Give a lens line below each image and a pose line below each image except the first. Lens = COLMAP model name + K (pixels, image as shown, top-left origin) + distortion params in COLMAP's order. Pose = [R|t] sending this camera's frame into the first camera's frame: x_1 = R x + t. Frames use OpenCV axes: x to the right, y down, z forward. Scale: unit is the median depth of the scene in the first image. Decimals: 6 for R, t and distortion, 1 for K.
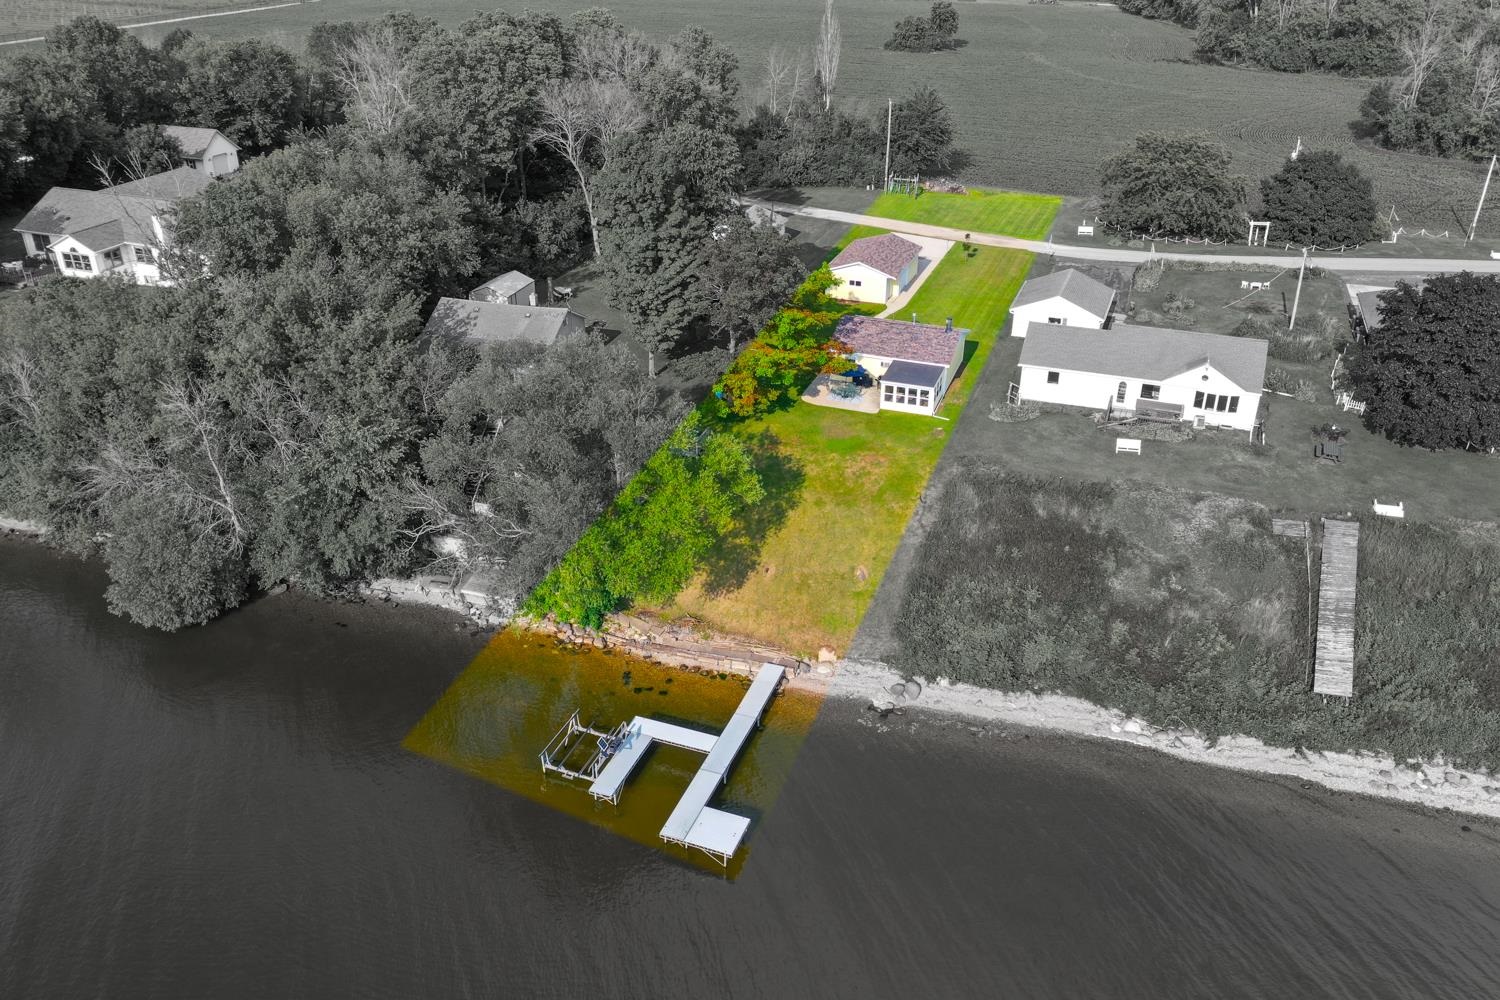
lens RADIAL K [[1234.5, 0, 759.1], [0, 1234.5, 521.0], [0, 0, 1]] dist [0.016567, -0.008529]
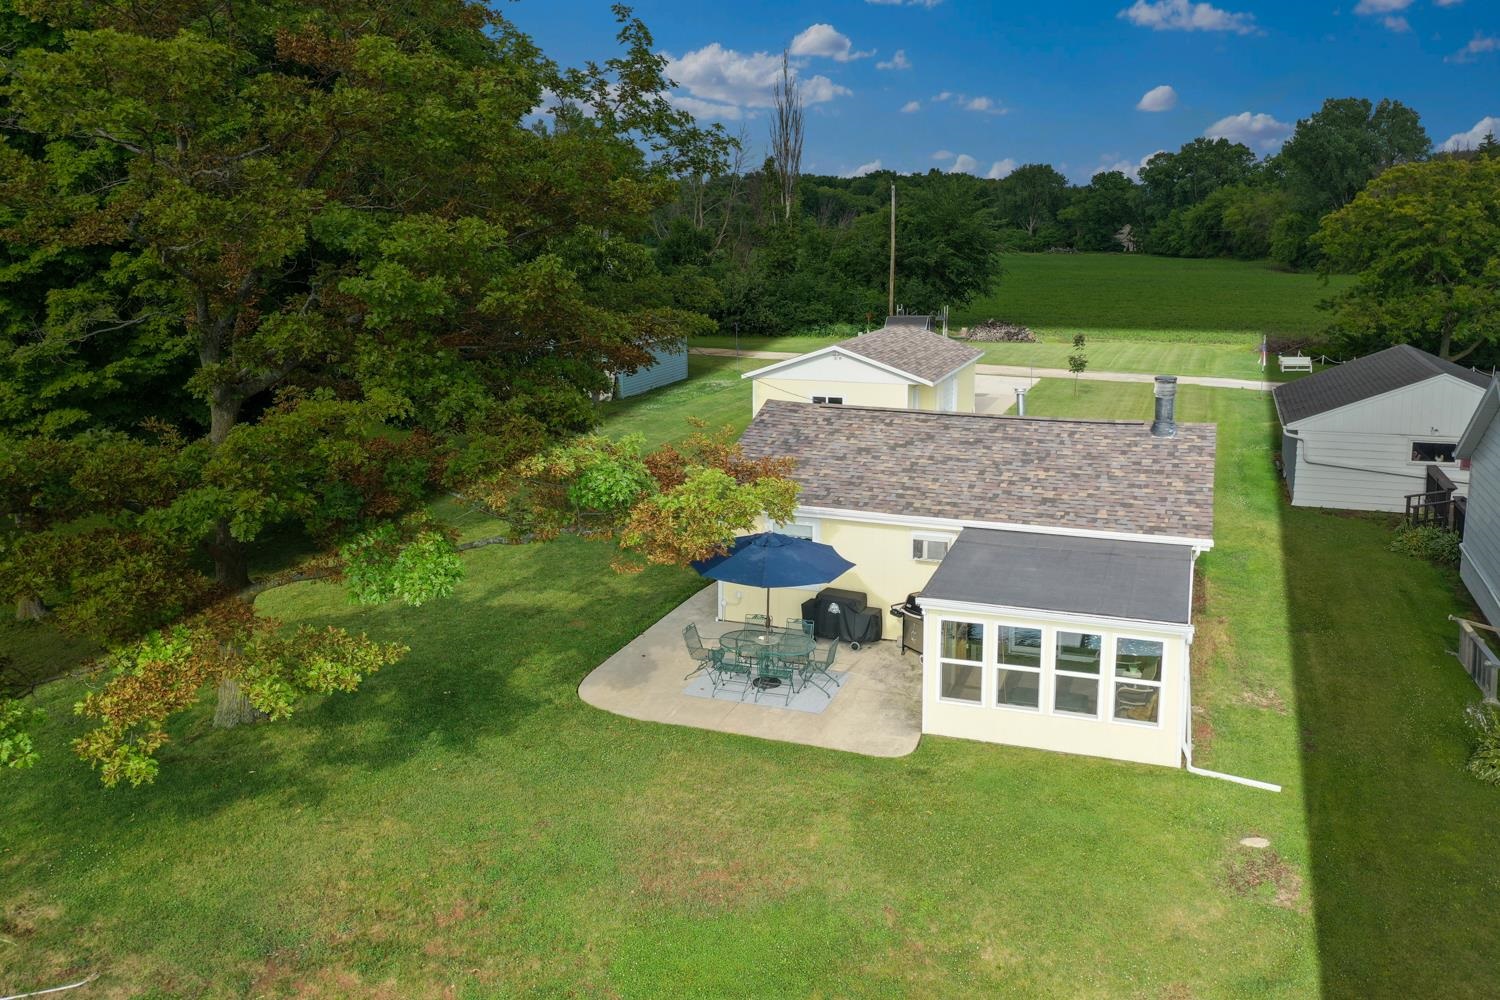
lens RADIAL K [[1234.5, 0, 759.1], [0, 1234.5, 521.0], [0, 0, 1]] dist [0.016567, -0.008529]
pose [[0.999904, -0.013260, -0.004129, 0.071557], [0.011797, 0.967839, -0.251295, -0.073690], [0.007328, 0.251222, 0.967902, 0.787834]]
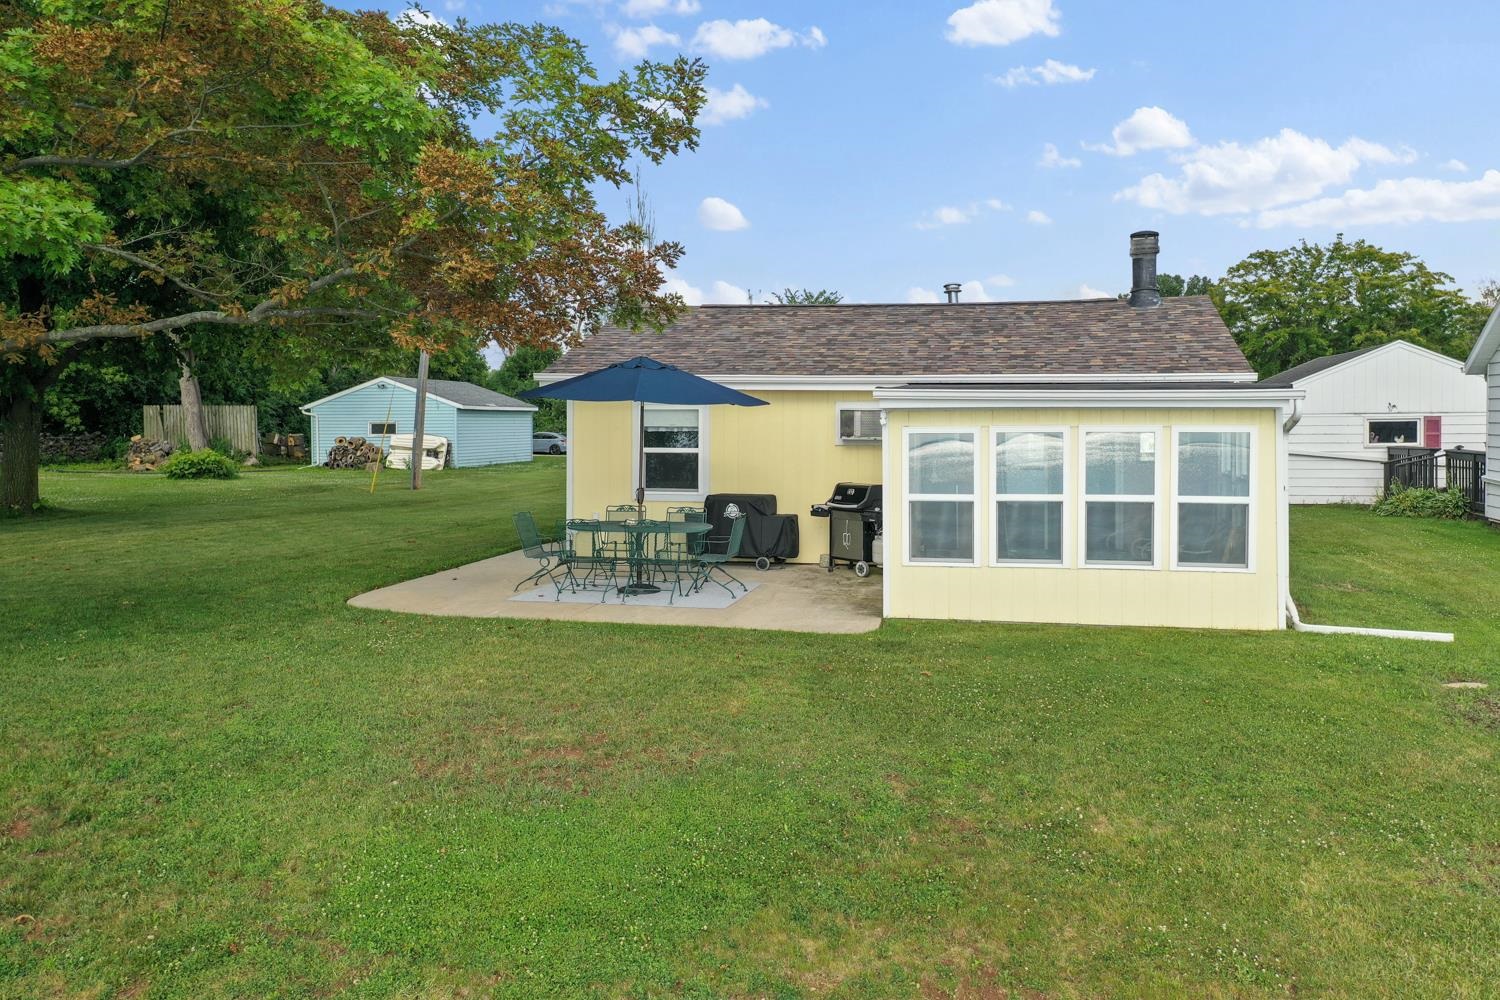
lens RADIAL K [[1216.7, 0, 772.5], [0, 1216.7, 509.3], [0, 0, 1]] dist [0.007084, 0.003139]
pose [[0.991071, -0.015432, 0.132439, 0.068017], [0.068630, 0.910636, -0.407470, -0.047255], [-0.114315, 0.412921, 0.903564, 0.878477]]
